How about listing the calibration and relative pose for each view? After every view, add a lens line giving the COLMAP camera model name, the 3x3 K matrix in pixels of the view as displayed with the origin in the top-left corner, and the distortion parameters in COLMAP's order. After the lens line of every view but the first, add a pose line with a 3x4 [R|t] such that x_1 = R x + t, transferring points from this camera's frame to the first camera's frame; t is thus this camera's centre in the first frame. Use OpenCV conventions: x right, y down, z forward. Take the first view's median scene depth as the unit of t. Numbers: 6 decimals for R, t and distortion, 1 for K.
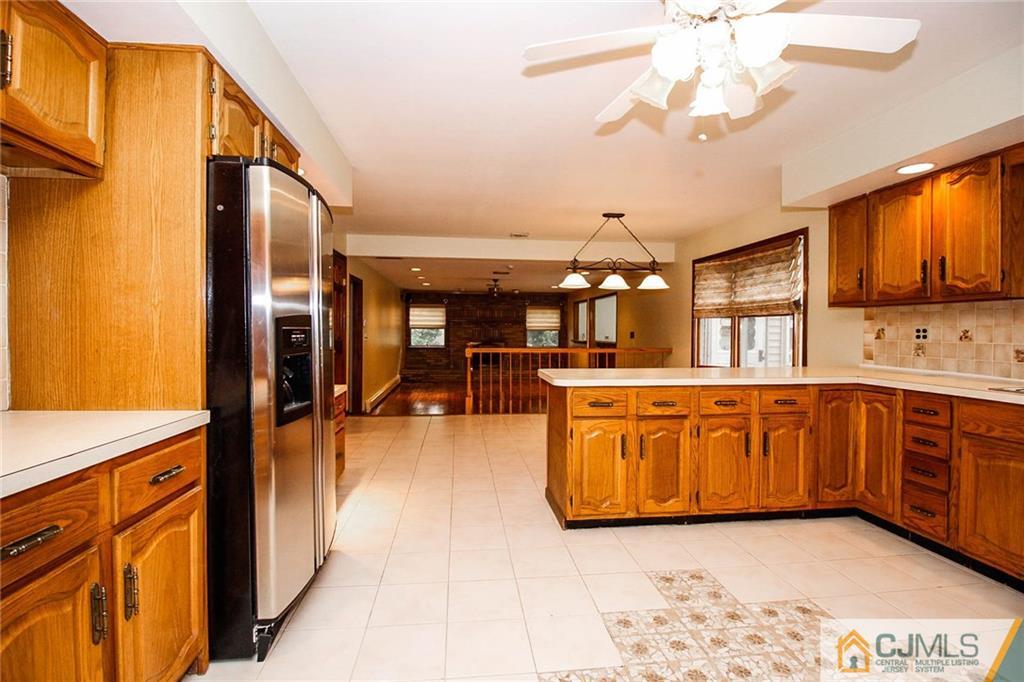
lens RADIAL K [[482.8, 0, 508.7], [0, 482.8, 335.9], [0, 0, 1]] dist [-0.012290, -0.006383]
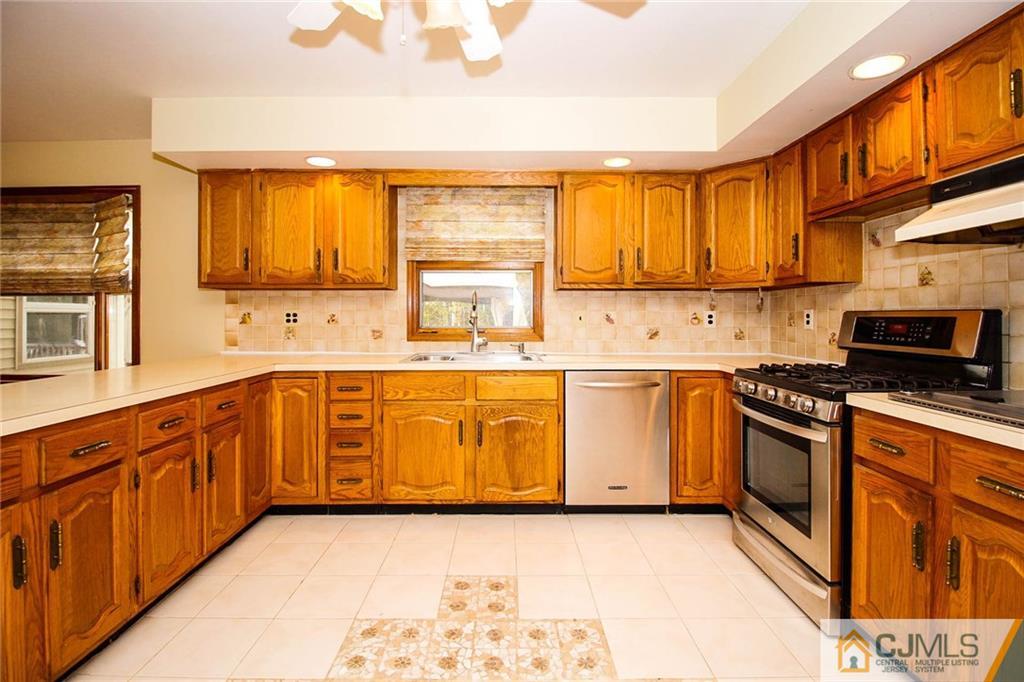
lens RADIAL K [[482.8, 0, 514.2], [0, 482.8, 315.3], [0, 0, 1]] dist [-0.012290, -0.006383]
pose [[0.093742, -0.001990, 0.995595, -0.159554], [0.013919, 0.999903, 0.000688, -0.004130], [-0.995499, 0.013793, 0.093760, 0.441226]]
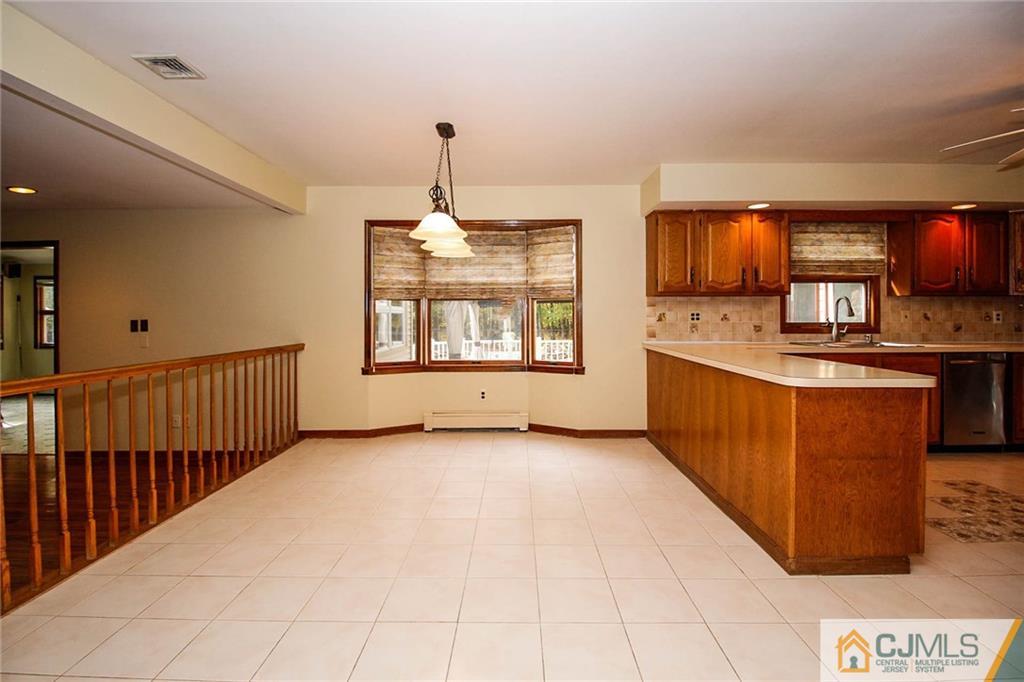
lens RADIAL K [[482.8, 0, 508.1], [0, 482.8, 319.1], [0, 0, 1]] dist [-0.012290, -0.006383]
pose [[0.113961, -0.011806, 0.993415, -0.688951], [0.016516, 0.999814, 0.009988, -0.022824], [-0.993348, 0.015269, 0.114135, 1.501812]]
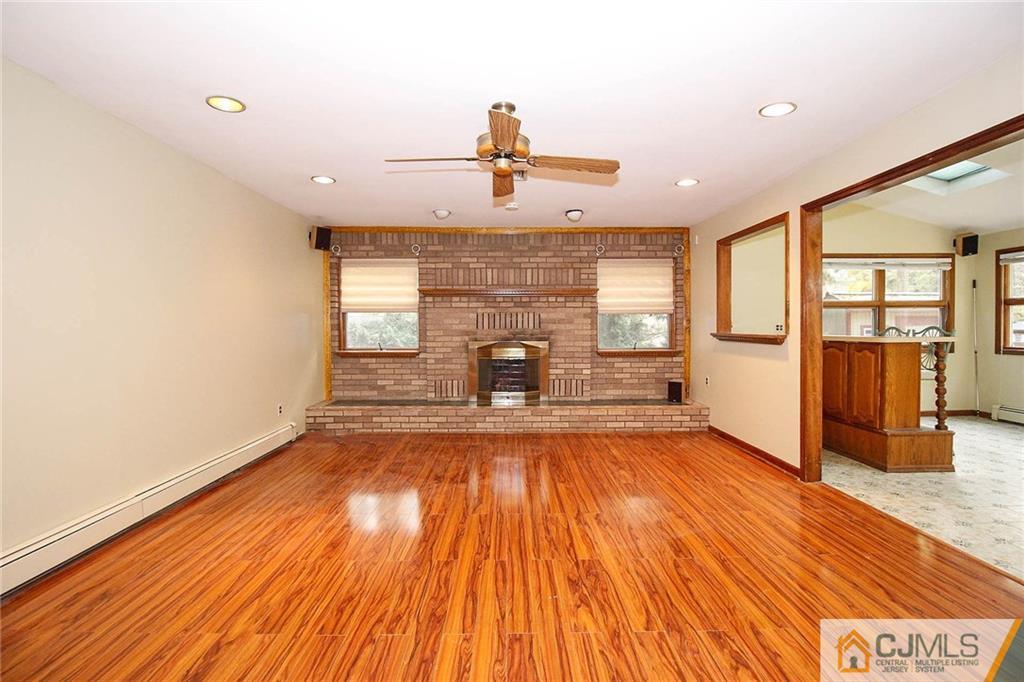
lens RADIAL K [[482.8, 0, 511.8], [0, 482.8, 334.5], [0, 0, 1]] dist [-0.012290, -0.006383]
pose [[0.994453, -0.009726, -0.104734, 0.019962], [0.010994, 0.999873, 0.011540, 0.012029], [0.104609, -0.012627, 0.994433, 2.492360]]
